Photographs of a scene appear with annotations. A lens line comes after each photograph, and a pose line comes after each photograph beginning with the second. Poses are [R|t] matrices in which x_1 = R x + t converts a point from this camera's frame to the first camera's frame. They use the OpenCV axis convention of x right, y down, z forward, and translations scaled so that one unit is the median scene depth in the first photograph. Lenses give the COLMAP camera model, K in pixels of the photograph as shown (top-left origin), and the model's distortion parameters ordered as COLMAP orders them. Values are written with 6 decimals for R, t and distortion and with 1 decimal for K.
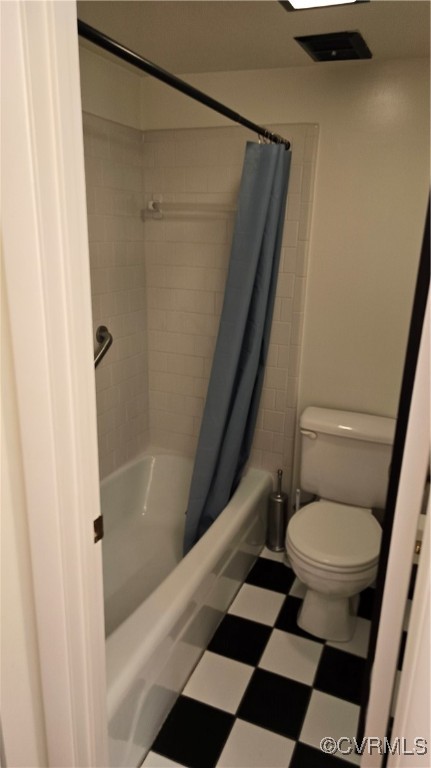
lens RADIAL K [[518.8, 0, 218.0], [0, 518.8, 387.1], [0, 0, 1]] dist [0.060344, -0.008131]
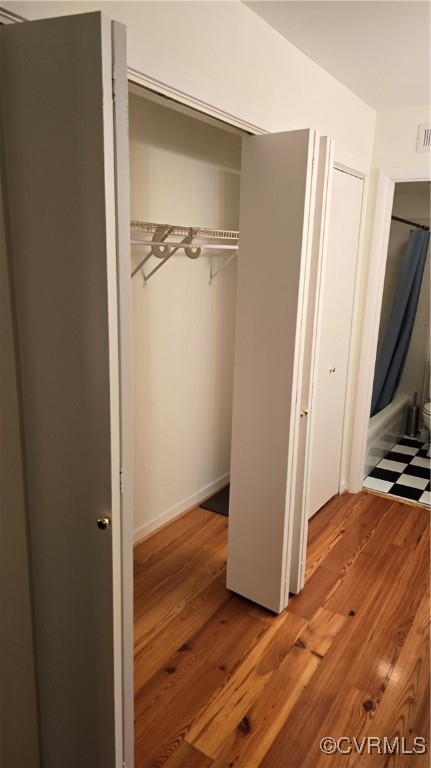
lens RADIAL K [[518.8, 0, 218.5], [0, 518.8, 379.5], [0, 0, 1]] dist [0.060344, -0.008131]
pose [[0.987101, 0.040263, -0.154954, -0.329920], [-0.054073, 0.994829, -0.085968, 0.351896], [0.150691, 0.093238, 0.984174, -1.100718]]
